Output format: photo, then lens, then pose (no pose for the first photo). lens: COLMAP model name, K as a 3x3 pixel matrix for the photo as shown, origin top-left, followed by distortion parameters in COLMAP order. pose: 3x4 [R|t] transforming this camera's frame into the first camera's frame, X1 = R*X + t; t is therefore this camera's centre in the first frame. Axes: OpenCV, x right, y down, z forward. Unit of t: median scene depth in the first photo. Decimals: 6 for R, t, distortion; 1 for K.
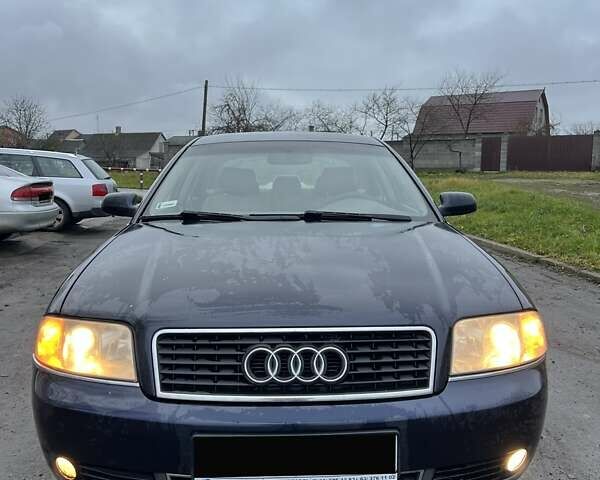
lens RADIAL K [[617.6, 0, 300.0], [0, 617.6, 240.0], [0, 0, 1]] dist [0.125667, -0.252299]
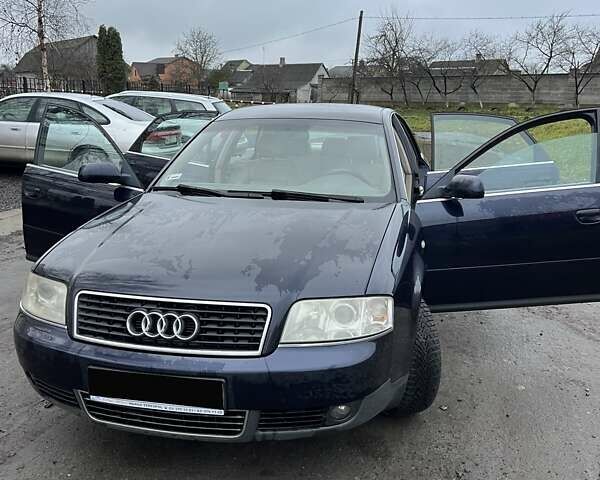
lens RADIAL K [[617.6, 0, 300.0], [0, 617.6, 240.0], [0, 0, 1]] dist [0.125667, -0.252299]
pose [[0.966561, 0.064903, -0.248088, 0.590412], [-0.037497, 0.992814, 0.113642, -0.145801], [0.253681, -0.100539, 0.962049, -0.212287]]
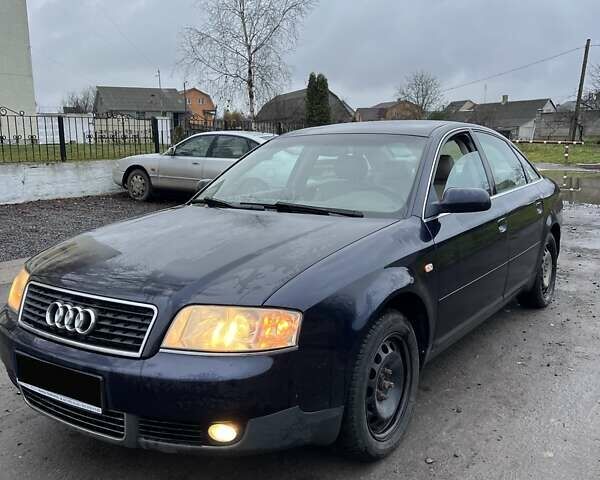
lens RADIAL K [[615.0, 0, 271.2], [0, 615.0, 239.4], [0, 0, 1]] dist [0.011302, 0.007788]
pose [[0.794910, 0.085185, -0.600718, 1.127627], [-0.055495, 0.996153, 0.067825, -0.089280], [0.604184, -0.020578, 0.796579, 0.169972]]
